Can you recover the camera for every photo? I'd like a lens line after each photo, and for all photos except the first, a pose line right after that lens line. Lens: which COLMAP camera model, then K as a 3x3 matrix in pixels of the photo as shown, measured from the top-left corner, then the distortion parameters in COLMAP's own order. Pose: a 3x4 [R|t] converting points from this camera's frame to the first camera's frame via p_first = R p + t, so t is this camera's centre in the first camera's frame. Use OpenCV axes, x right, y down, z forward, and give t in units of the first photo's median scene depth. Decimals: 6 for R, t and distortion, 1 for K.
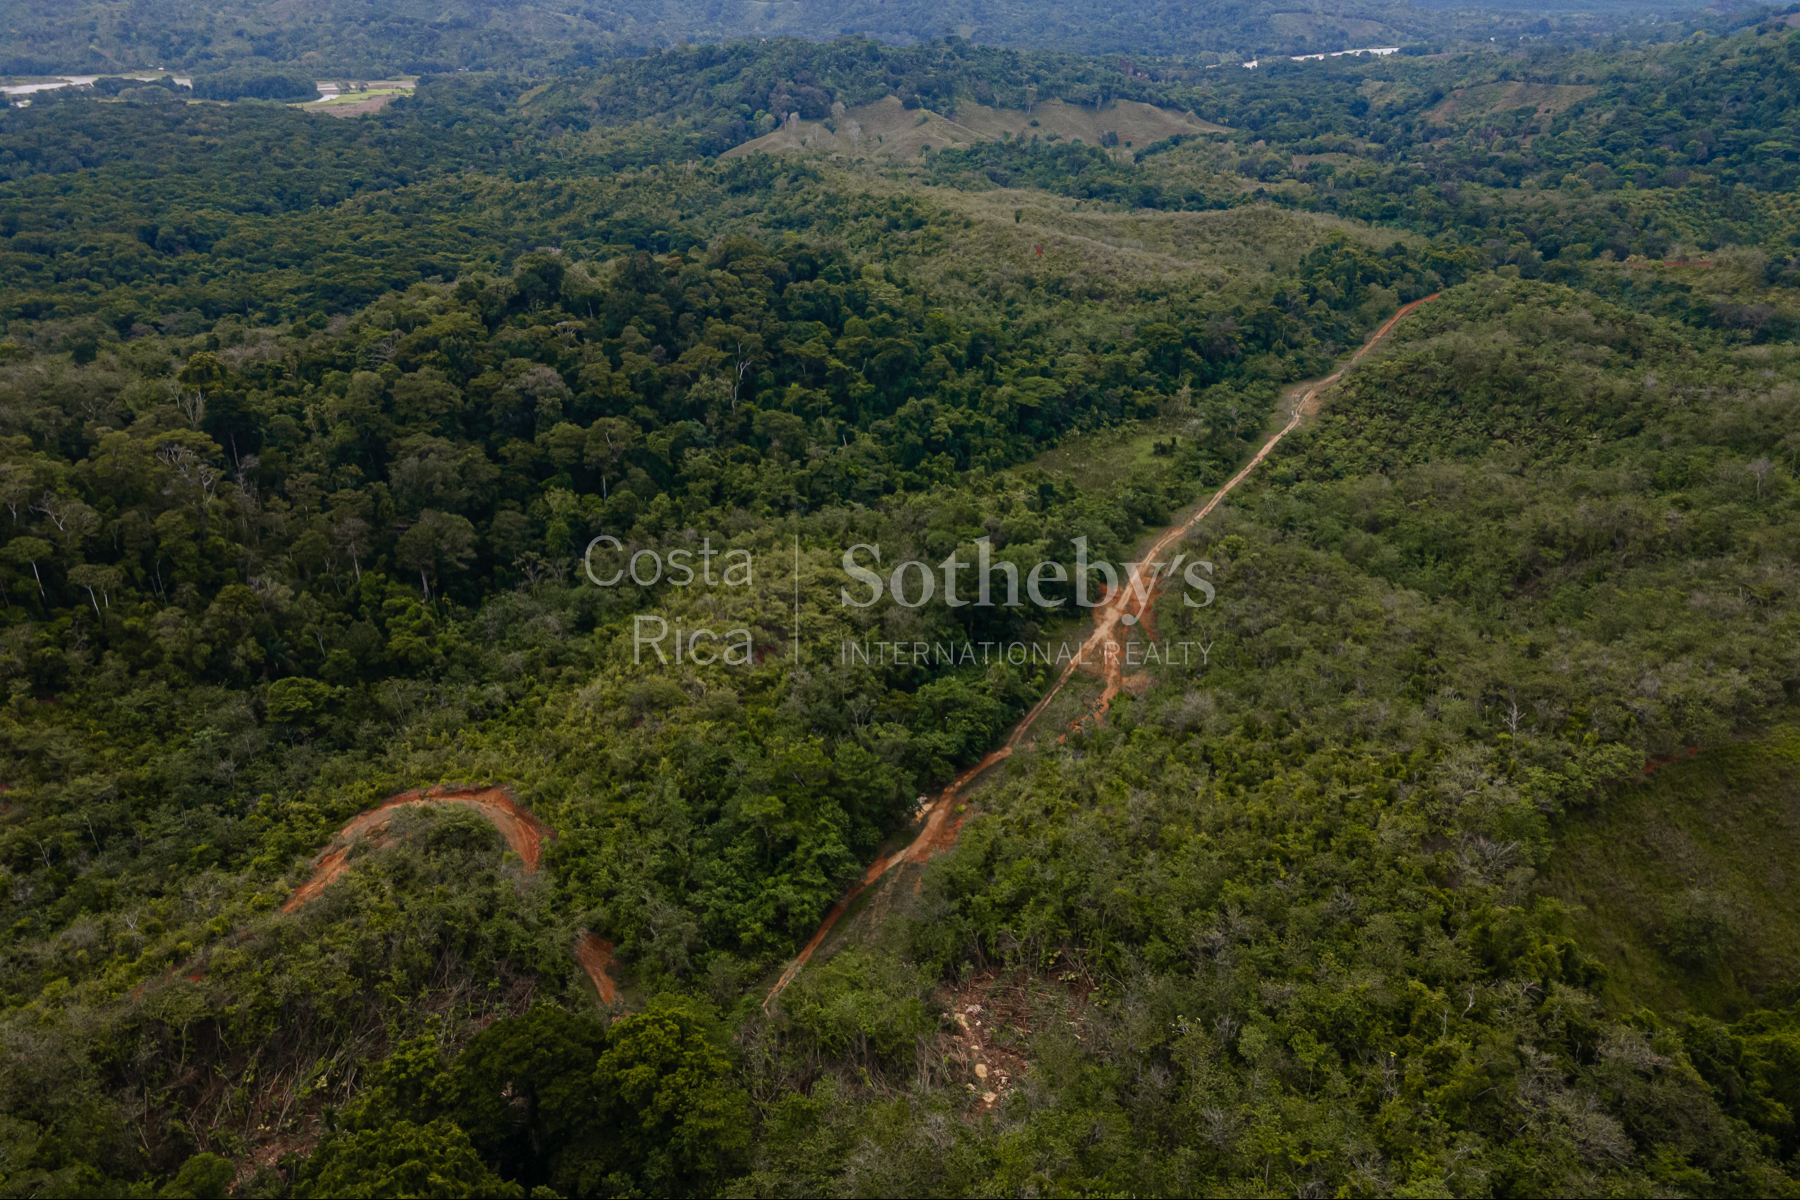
lens RADIAL K [[1304.6, 0, 895.2], [0, 1304.6, 601.9], [0, 0, 1]] dist [0.026074, 0.022571]
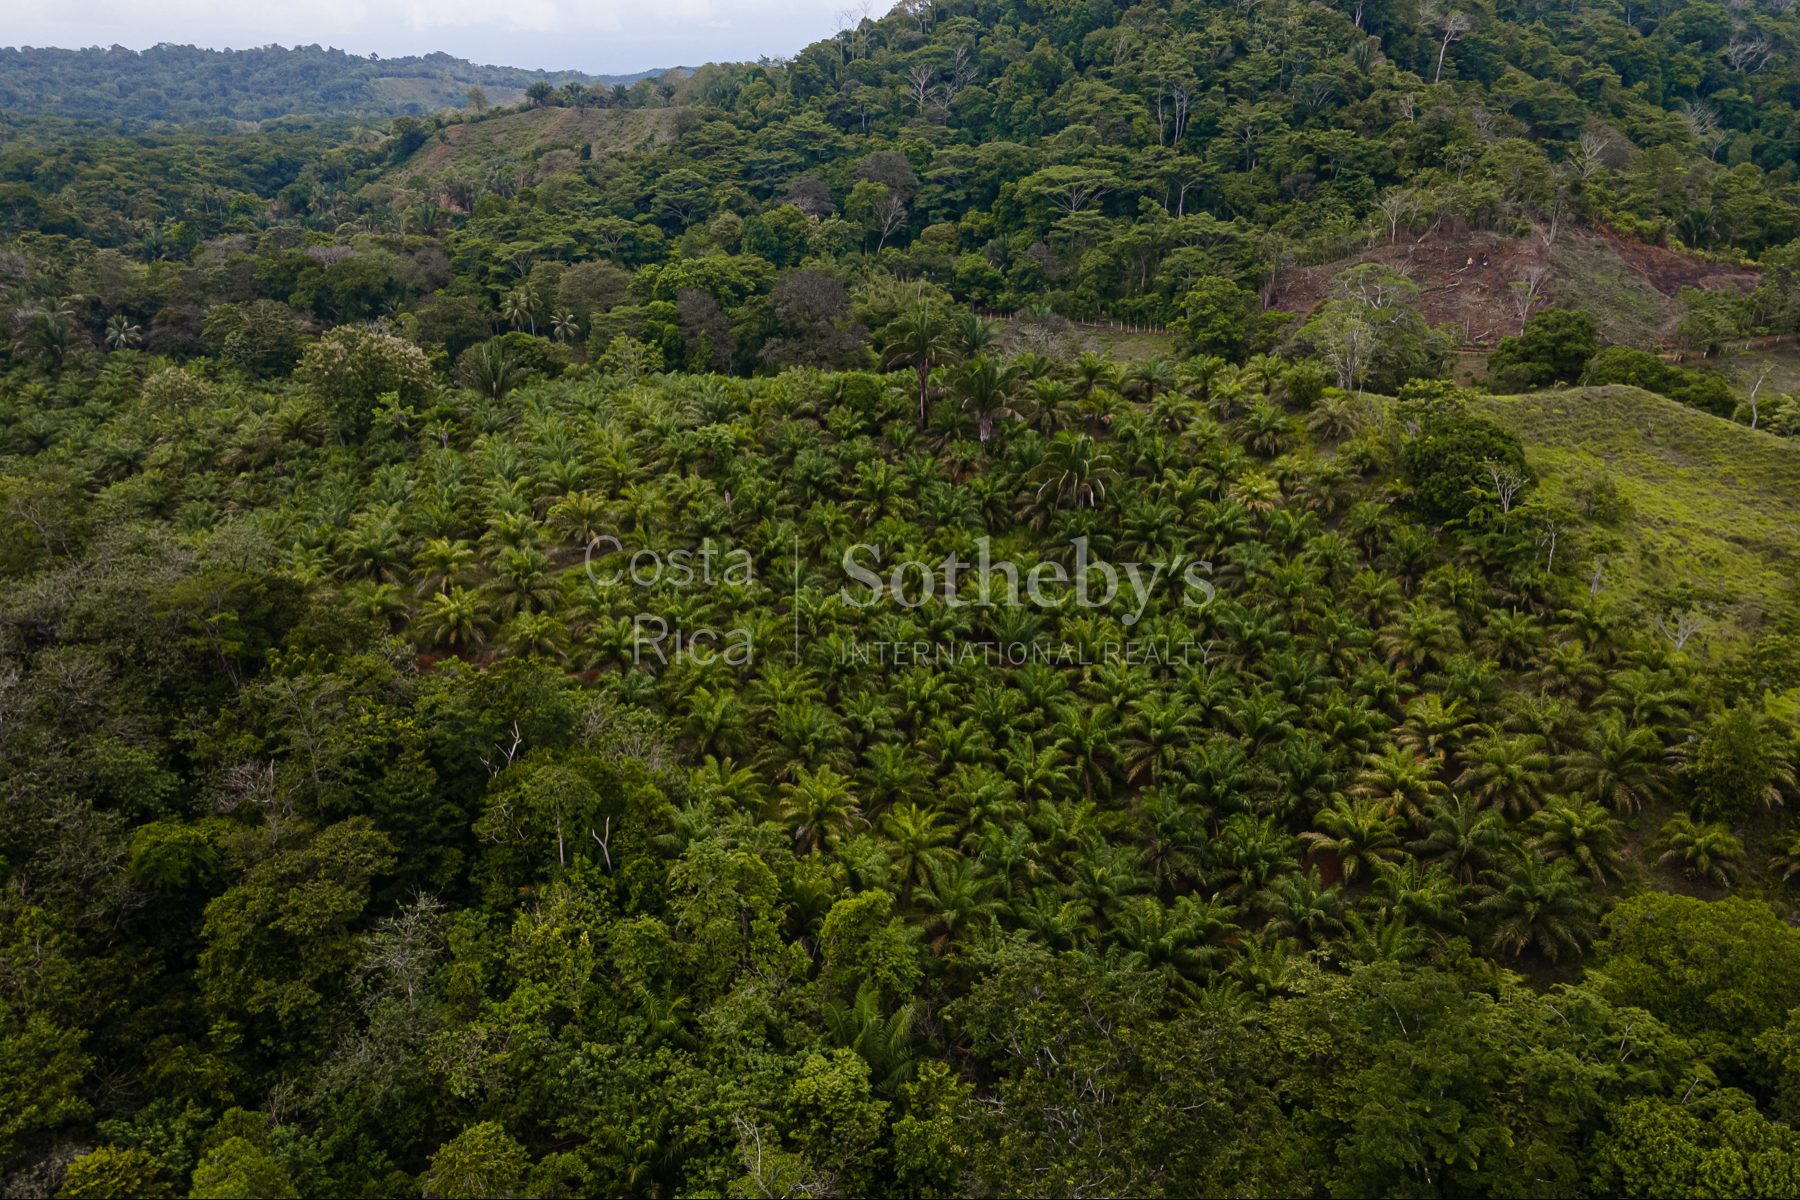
lens RADIAL K [[1304.6, 0, 895.2], [0, 1304.6, 601.9], [0, 0, 1]] dist [0.026074, 0.022571]
pose [[0.886574, -0.188662, 0.422365, 0.449311], [0.225694, 0.973420, -0.038941, -0.228893], [-0.403792, 0.129850, 0.905589, 0.711068]]
